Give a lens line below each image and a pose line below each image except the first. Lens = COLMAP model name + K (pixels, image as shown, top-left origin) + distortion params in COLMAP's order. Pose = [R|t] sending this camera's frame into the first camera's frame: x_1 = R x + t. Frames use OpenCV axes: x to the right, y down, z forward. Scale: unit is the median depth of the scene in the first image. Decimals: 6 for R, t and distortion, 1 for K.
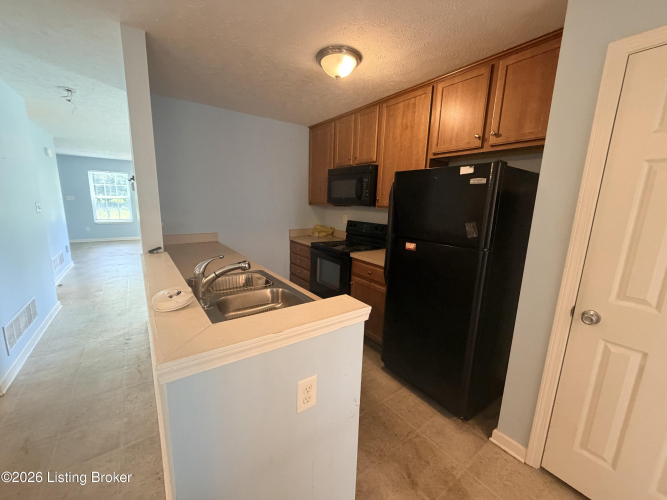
lens RADIAL K [[266.1, 0, 329.9], [0, 266.1, 250.2], [0, 0, 1]] dist [0.001306, -0.000654]
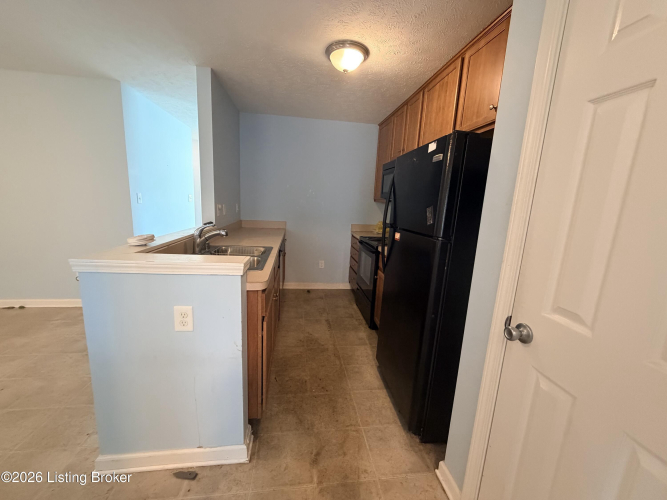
lens RADIAL K [[266.1, 0, 334.0], [0, 266.1, 251.3], [0, 0, 1]] dist [0.001306, -0.000654]
pose [[0.879097, 0.103150, -0.465348, 0.637705], [-0.113012, 0.993571, 0.006746, 0.065142], [0.463052, 0.046660, 0.885102, 0.093598]]
